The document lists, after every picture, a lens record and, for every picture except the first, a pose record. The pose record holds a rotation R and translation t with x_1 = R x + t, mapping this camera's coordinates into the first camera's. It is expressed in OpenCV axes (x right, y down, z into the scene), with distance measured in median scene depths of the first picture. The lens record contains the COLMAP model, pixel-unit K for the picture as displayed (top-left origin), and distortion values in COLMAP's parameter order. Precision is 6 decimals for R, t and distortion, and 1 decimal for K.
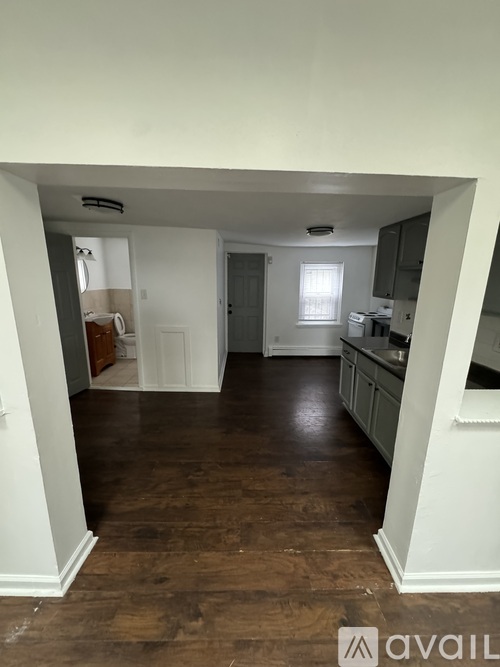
lens RADIAL K [[268.5, 0, 250.0], [0, 268.5, 333.5], [0, 0, 1]] dist [-0.000713, -0.000110]
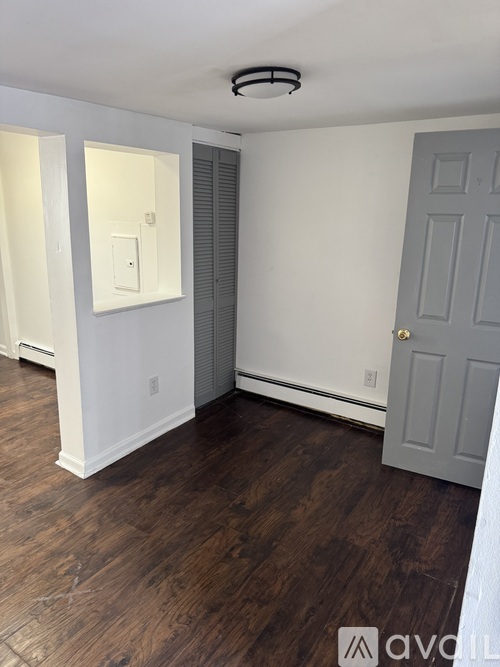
lens RADIAL K [[470.8, 0, 250.0], [0, 470.8, 333.5], [0, 0, 1]] dist [-0.004285, -0.002579]
pose [[-0.573271, 0.180814, -0.799166, 0.431937], [-0.198717, 0.915547, 0.349693, -0.528153], [0.794904, 0.359277, -0.488926, 2.481741]]
